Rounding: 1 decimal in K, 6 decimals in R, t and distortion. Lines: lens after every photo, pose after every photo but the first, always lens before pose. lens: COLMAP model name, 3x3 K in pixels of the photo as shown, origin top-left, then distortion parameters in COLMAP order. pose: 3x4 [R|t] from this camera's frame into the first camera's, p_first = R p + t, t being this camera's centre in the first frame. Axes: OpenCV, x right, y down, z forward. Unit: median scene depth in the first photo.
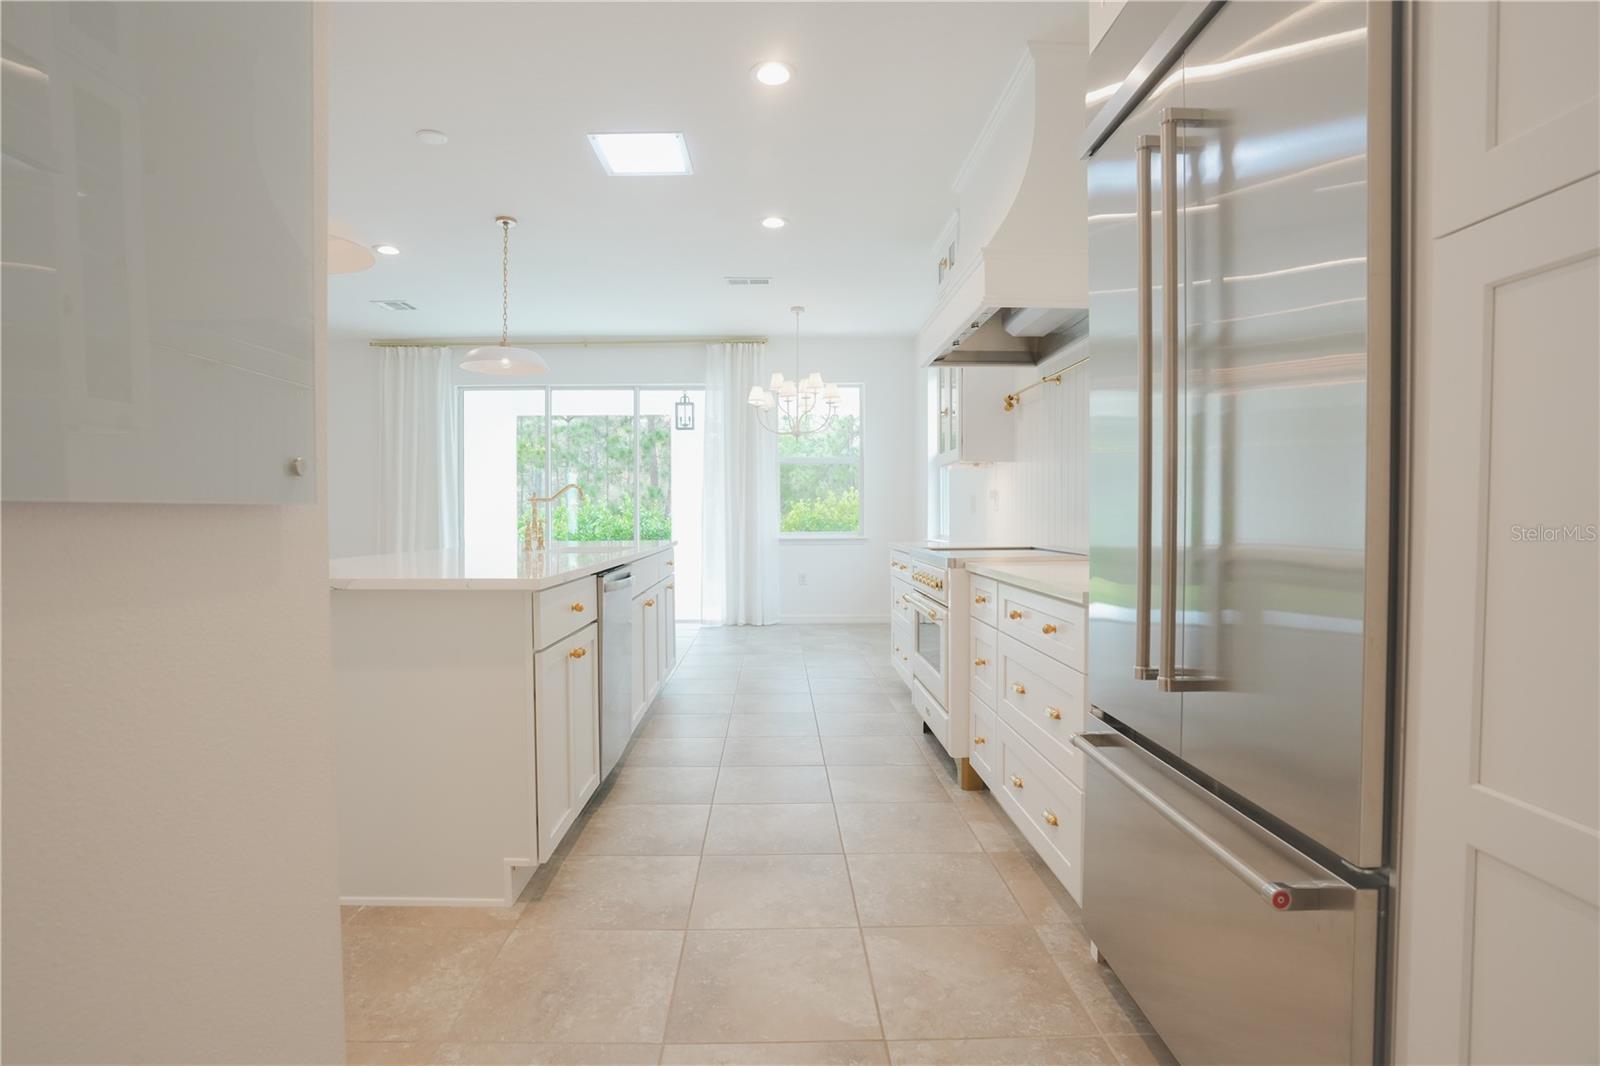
lens RADIAL K [[791.2, 0, 792.6], [0, 791.2, 527.2], [0, 0, 1]] dist [-0.083636, 0.037202]
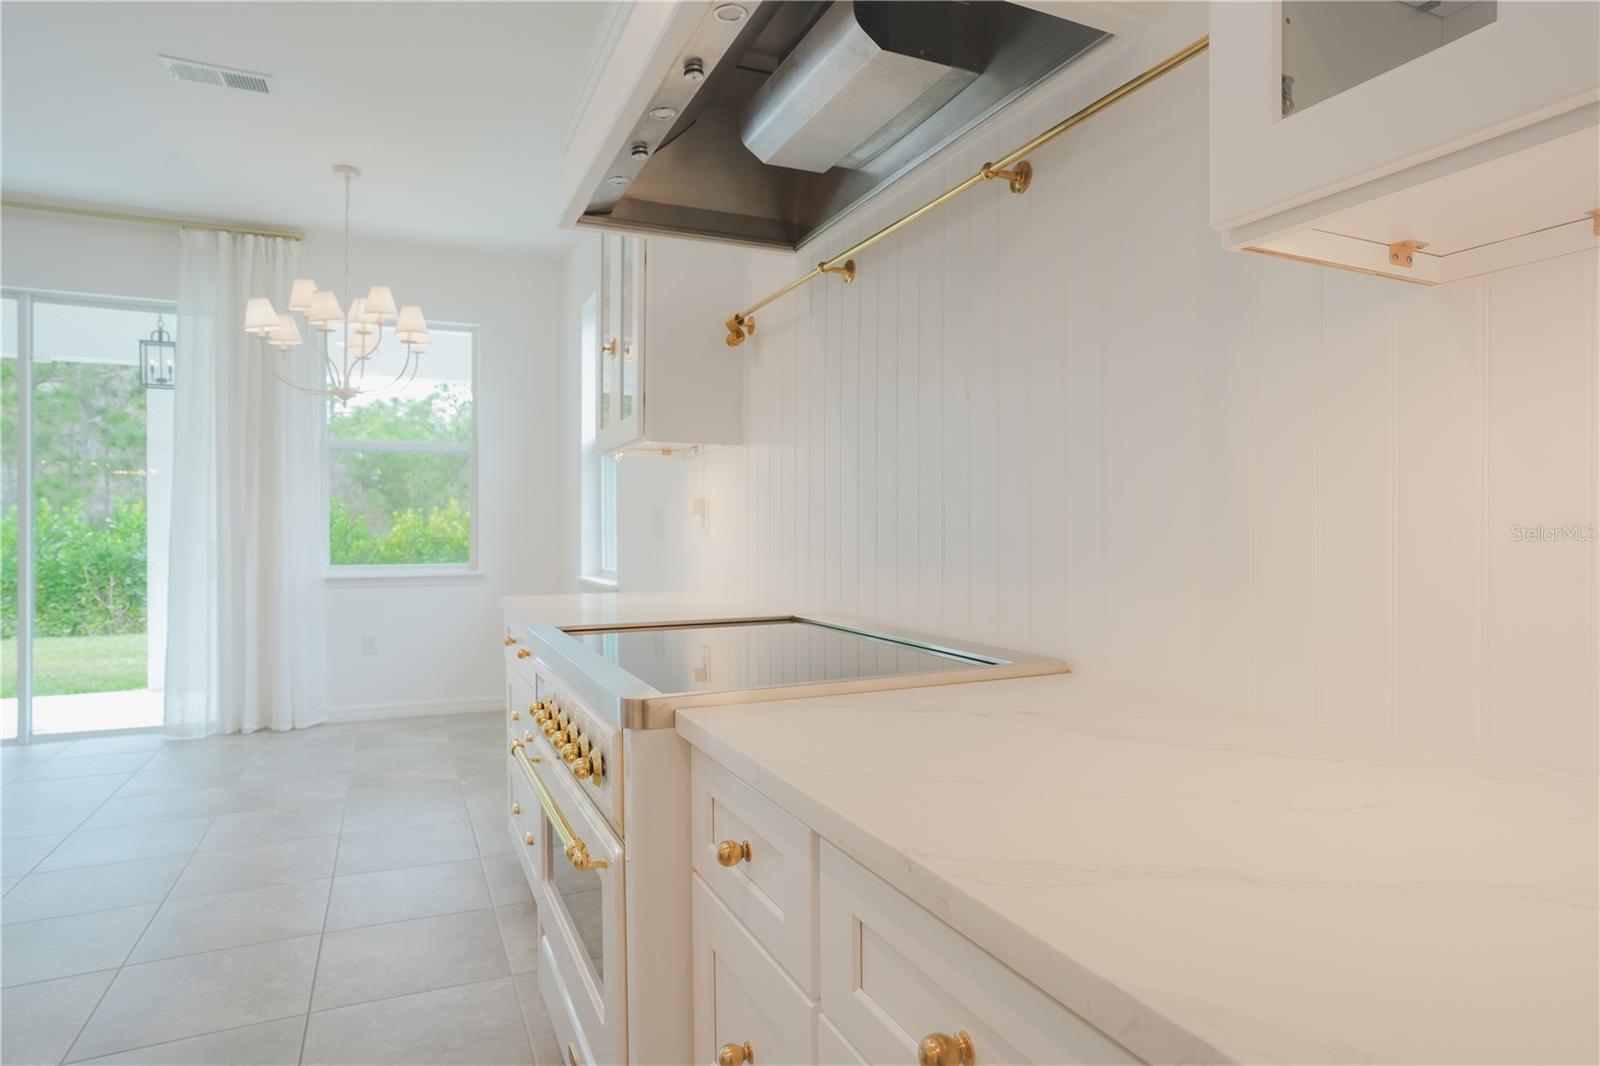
lens RADIAL K [[917.1, 0, 800.0], [0, 917.1, 533.0], [0, 0, 1]] dist [-0.054349, 0.046667]
pose [[0.921871, -0.000101, 0.387497, 0.052133], [0.004312, 0.999941, -0.009996, -0.011789], [-0.387473, 0.010886, 0.921817, 0.275195]]
